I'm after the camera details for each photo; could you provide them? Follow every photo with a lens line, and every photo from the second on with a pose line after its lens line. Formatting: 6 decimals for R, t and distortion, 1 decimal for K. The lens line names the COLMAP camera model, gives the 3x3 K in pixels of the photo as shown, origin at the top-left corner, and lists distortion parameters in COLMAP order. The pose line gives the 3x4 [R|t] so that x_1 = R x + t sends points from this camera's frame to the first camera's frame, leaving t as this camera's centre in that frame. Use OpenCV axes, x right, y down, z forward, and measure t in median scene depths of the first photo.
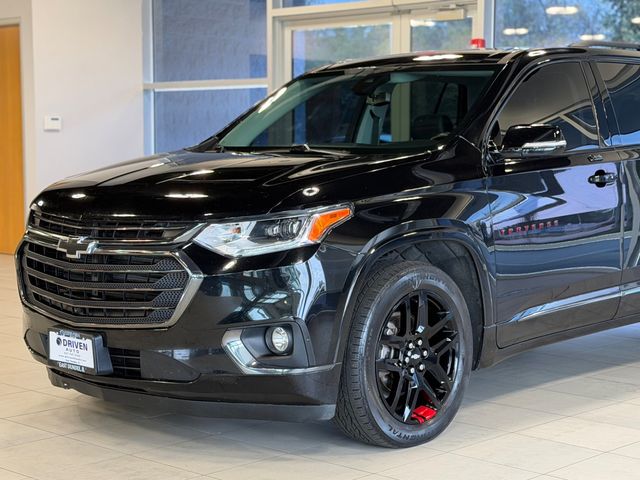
lens RADIAL K [[1224.4, 0, 323.3], [0, 1224.4, 240.0], [0, 0, 1]] dist [0.145343, 0.000000]
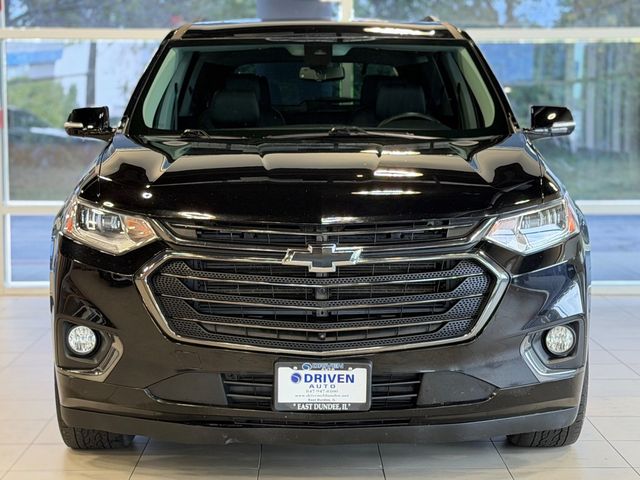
lens RADIAL K [[1536.7, 0, 320.4], [0, 1536.7, 240.3], [0, 0, 1]] dist [-0.019278, 0.000000]
pose [[0.717419, -0.060973, 0.693969, -0.905080], [0.057463, 0.997947, 0.028276, -0.034770], [-0.694268, 0.019592, 0.719450, 0.276547]]
